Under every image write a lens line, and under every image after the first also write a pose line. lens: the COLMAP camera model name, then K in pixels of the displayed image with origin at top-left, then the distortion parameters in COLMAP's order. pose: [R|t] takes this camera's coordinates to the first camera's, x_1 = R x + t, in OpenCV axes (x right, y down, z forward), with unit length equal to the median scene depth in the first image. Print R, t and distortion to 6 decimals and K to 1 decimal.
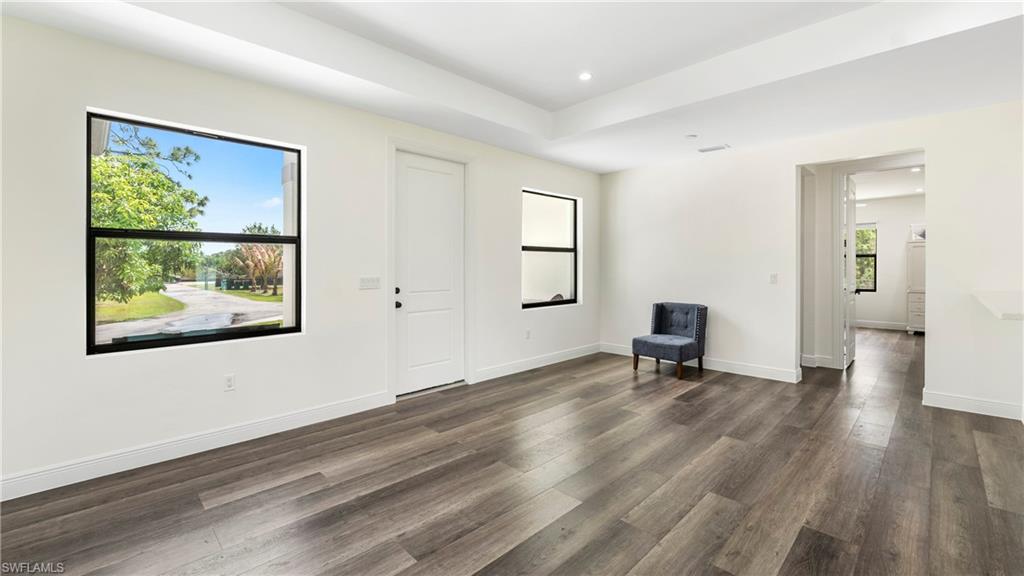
lens RADIAL K [[418.3, 0, 514.4], [0, 418.3, 268.7], [0, 0, 1]] dist [-0.003920, -0.000515]
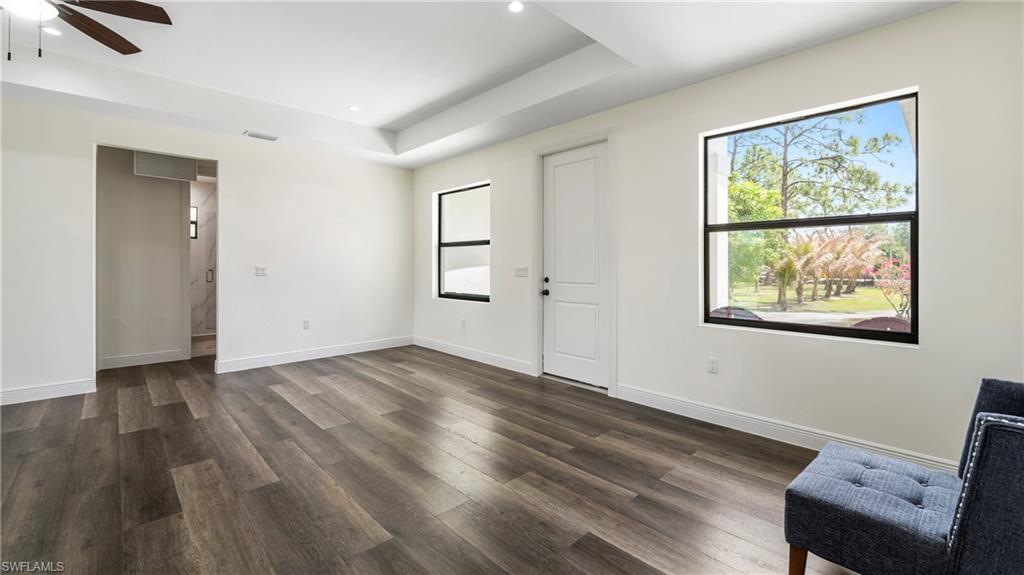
lens RADIAL K [[418.3, 0, 501.2], [0, 418.3, 266.4], [0, 0, 1]] dist [-0.003920, -0.000515]
pose [[-0.029487, 0.007158, -0.999540, 0.916238], [-0.003834, 0.999966, 0.007274, 0.009286], [0.999558, 0.004046, -0.029458, 0.986162]]
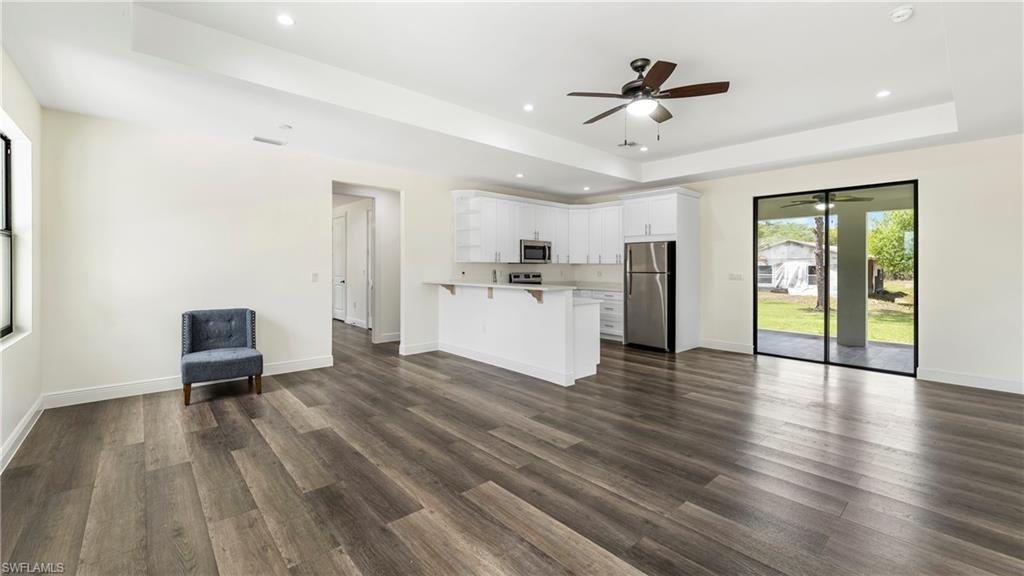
lens RADIAL K [[418.3, 0, 502.8], [0, 418.3, 287.5], [0, 0, 1]] dist [-0.003920, -0.000515]
pose [[0.064919, -0.046623, 0.996801, -0.553929], [-0.001762, 0.998901, 0.046836, -0.000974], [-0.997889, -0.004797, 0.064765, 0.547389]]
